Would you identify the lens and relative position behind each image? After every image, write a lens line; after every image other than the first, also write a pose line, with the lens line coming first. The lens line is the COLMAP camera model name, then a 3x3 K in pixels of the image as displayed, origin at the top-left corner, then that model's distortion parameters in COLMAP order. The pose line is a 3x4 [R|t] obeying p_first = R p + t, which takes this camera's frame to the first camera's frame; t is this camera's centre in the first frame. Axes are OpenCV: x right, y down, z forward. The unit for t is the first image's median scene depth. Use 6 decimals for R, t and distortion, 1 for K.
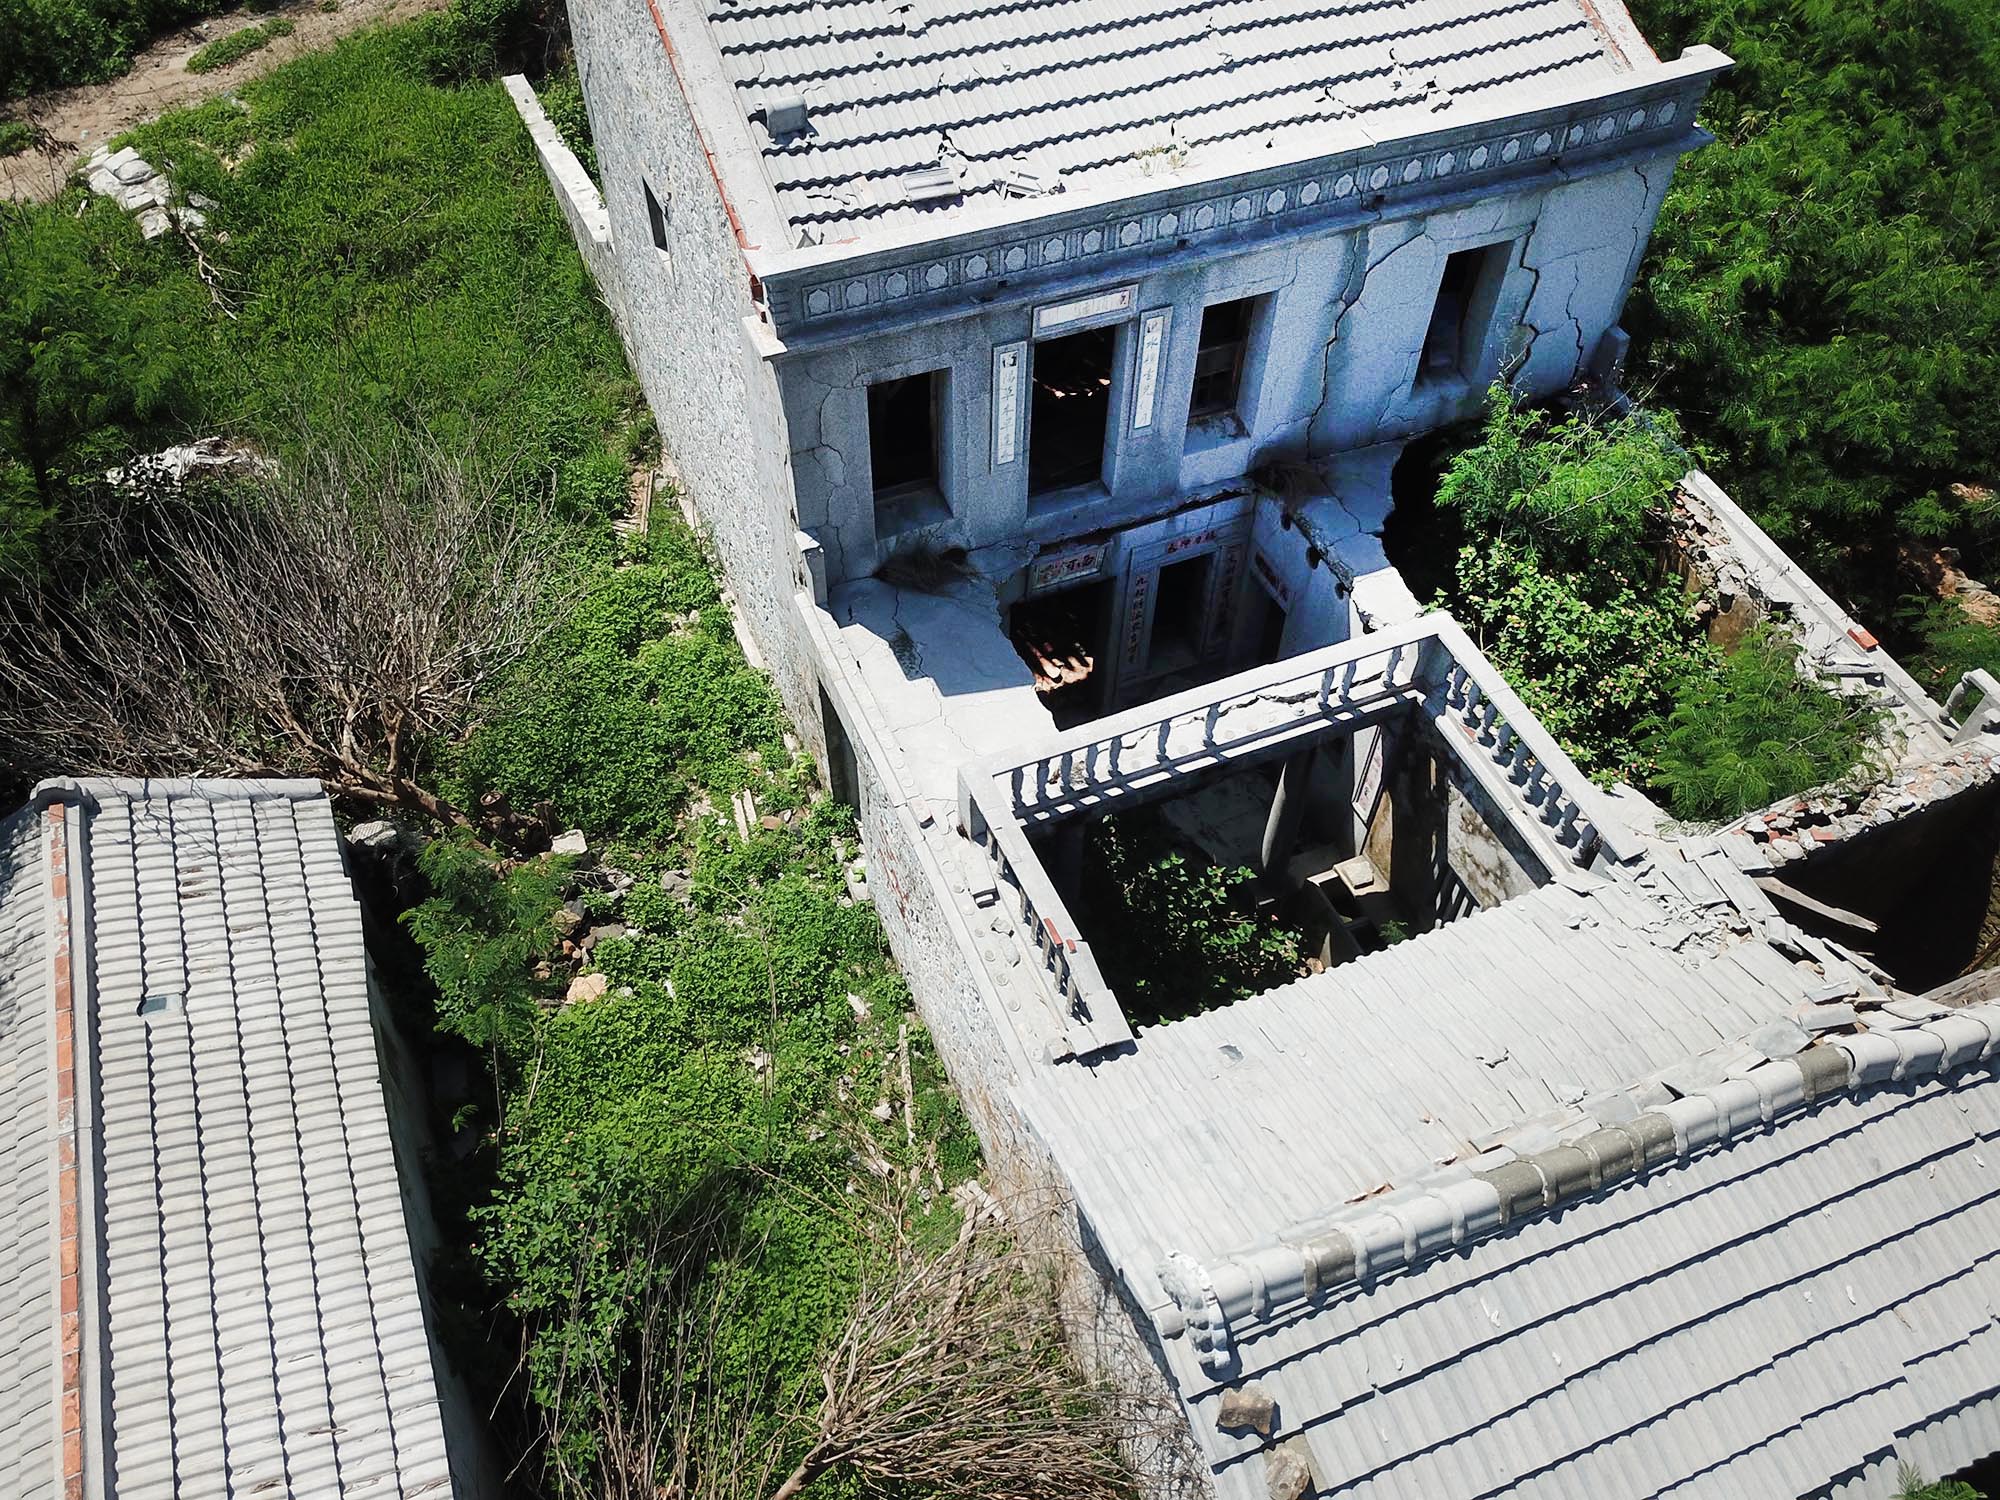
lens RADIAL K [[1511.6, 0, 999.2], [0, 1511.6, 759.6], [0, 0, 1]] dist [0.002318, 0.001339]
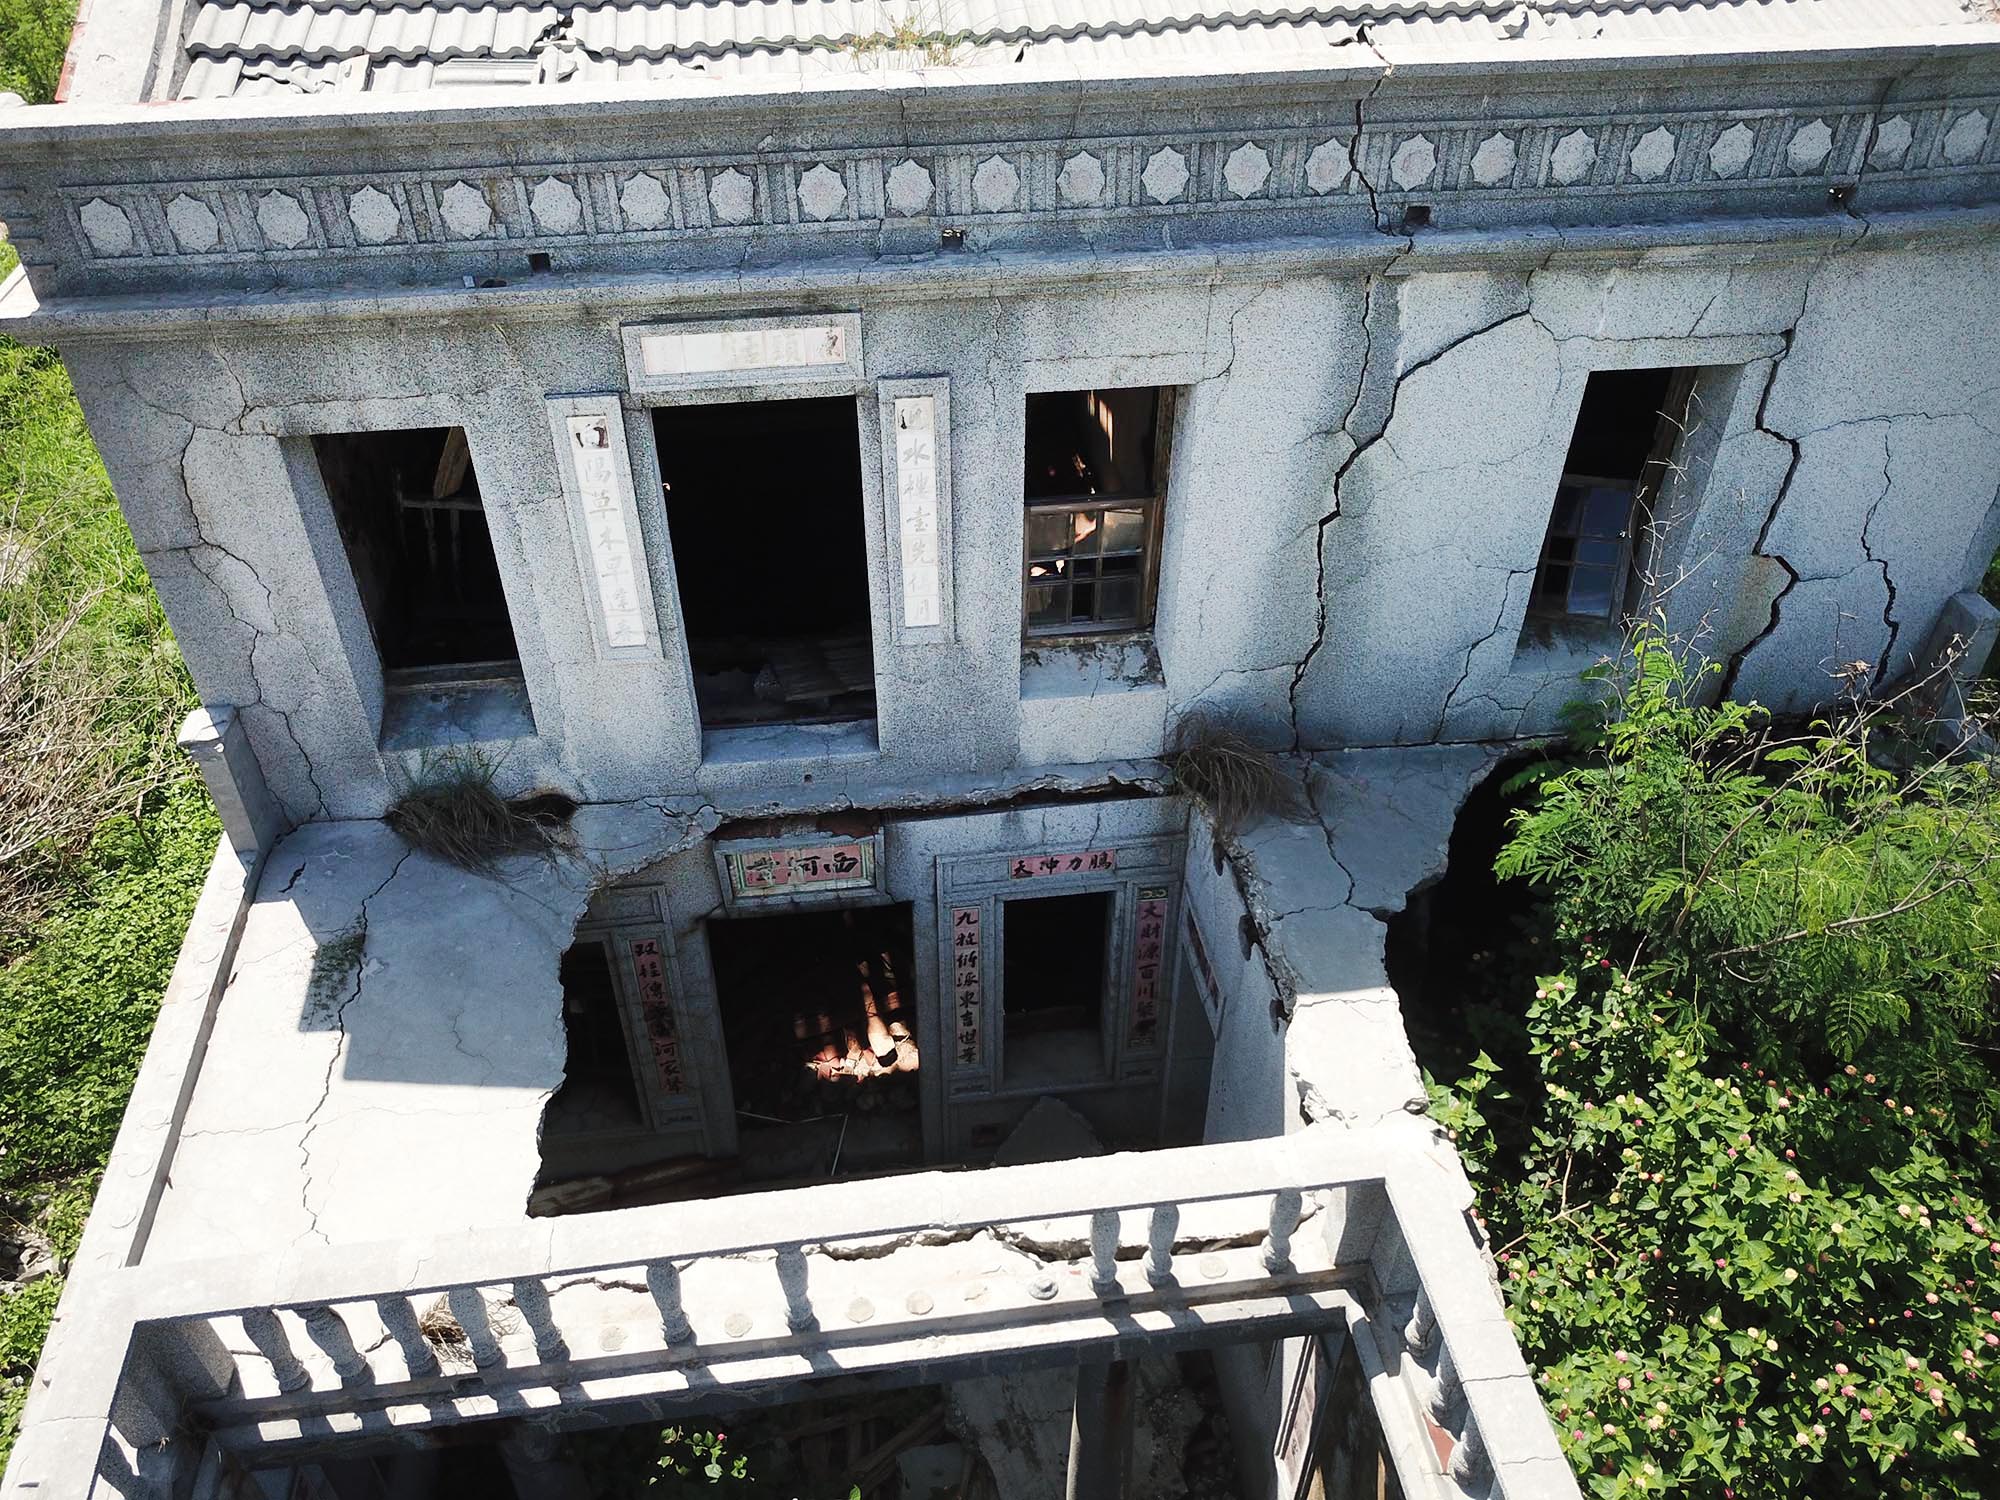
lens RADIAL K [[1511.6, 0, 999.2], [0, 1511.6, 759.6], [0, 0, 1]] dist [0.002318, 0.001339]
pose [[0.962419, 0.159029, -0.220135, 0.247604], [-0.197211, 0.966556, -0.163942, -0.099719], [0.186701, 0.201193, 0.961594, 0.536412]]
